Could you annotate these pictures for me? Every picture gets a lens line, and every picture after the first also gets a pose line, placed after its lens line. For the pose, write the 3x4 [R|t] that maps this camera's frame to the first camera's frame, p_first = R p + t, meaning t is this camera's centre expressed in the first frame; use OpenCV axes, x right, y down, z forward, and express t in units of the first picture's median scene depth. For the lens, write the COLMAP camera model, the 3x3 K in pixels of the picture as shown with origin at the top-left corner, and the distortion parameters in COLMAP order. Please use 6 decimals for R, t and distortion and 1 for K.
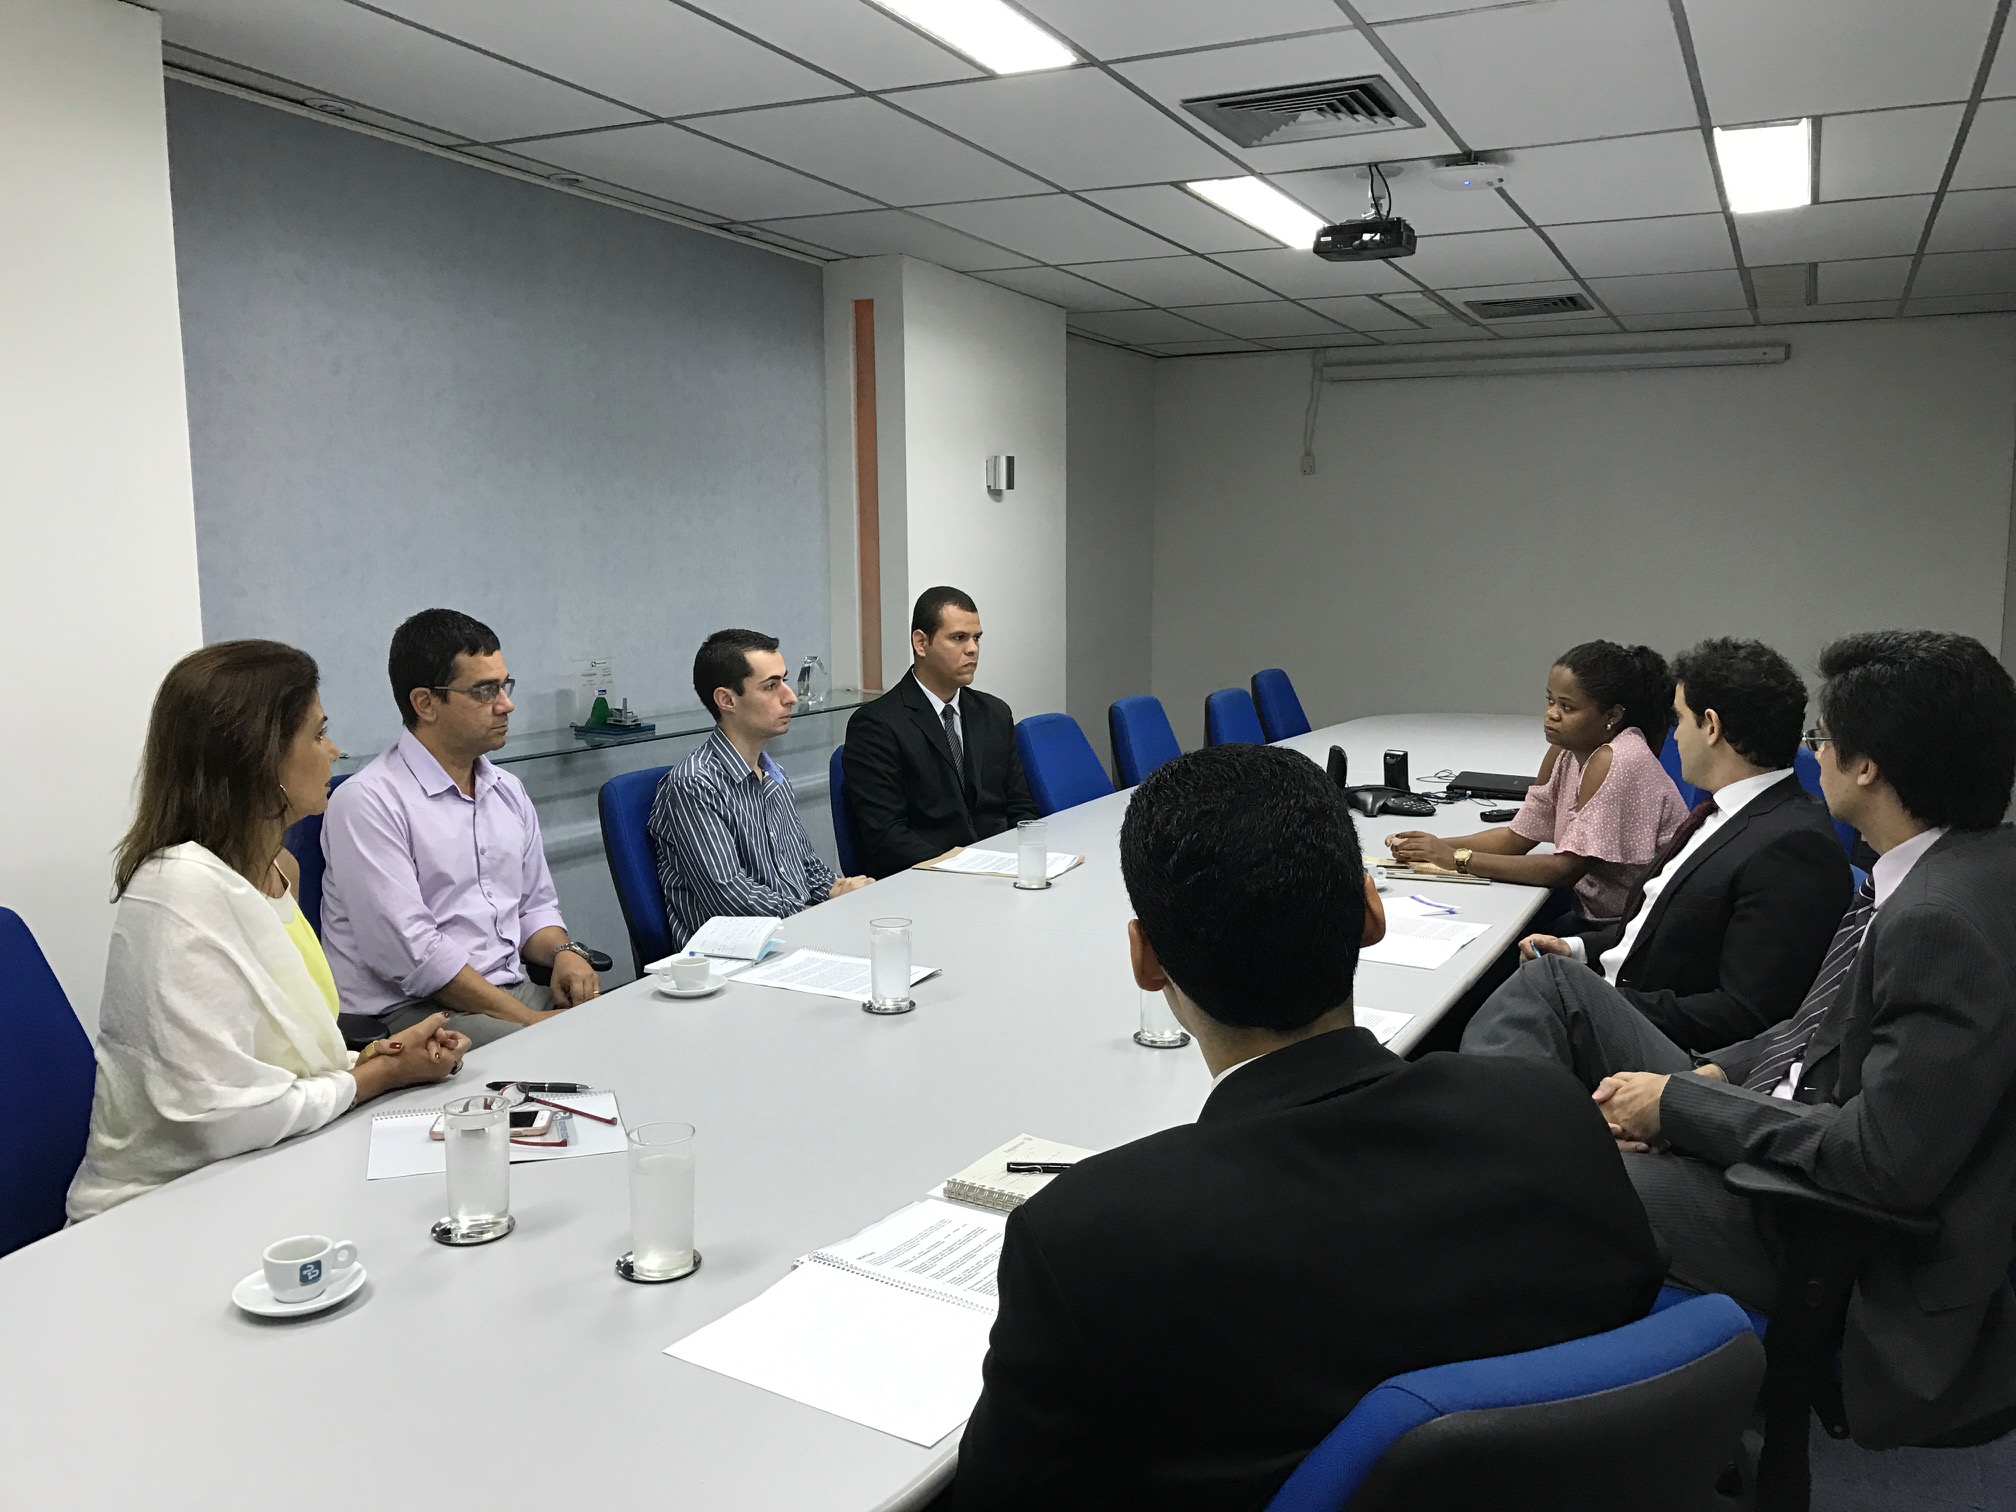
lens RADIAL K [[1642.5, 0, 1008.0], [0, 1642.5, 756.0], [0, 0, 1]] dist [0.053652, -0.087931]
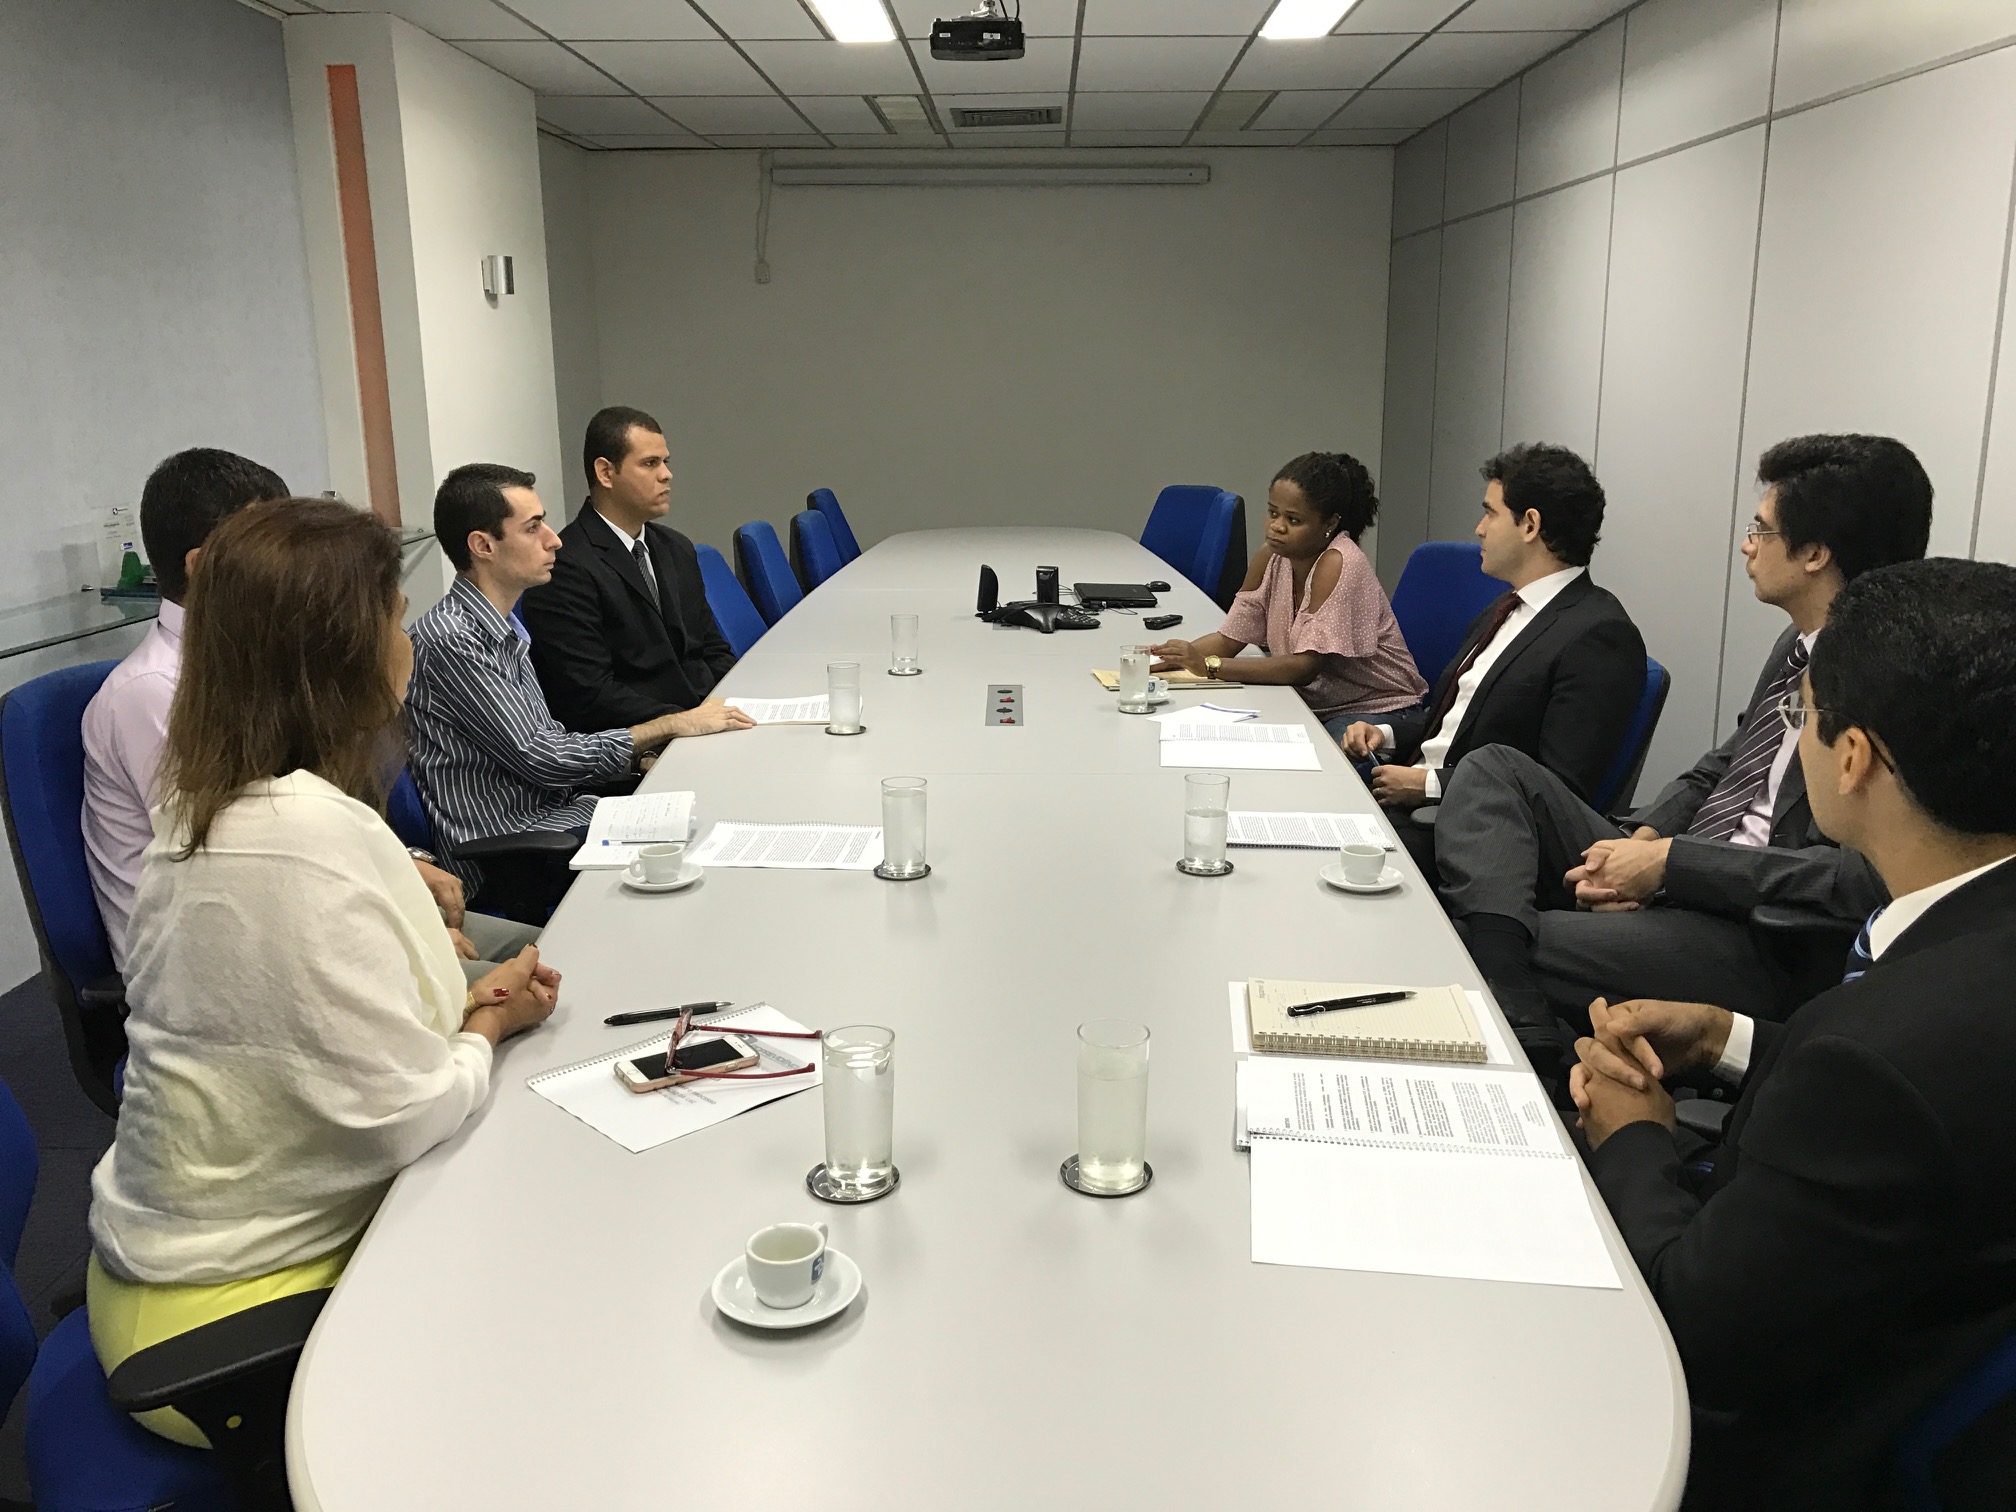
lens RADIAL K [[1642.5, 0, 1008.0], [0, 1642.5, 756.0], [0, 0, 1]] dist [0.053652, -0.087931]
pose [[0.911308, -0.100966, 0.399154, -0.367385], [0.056465, 0.990954, 0.121747, -0.021164], [-0.407836, -0.088411, 0.908765, 0.132277]]
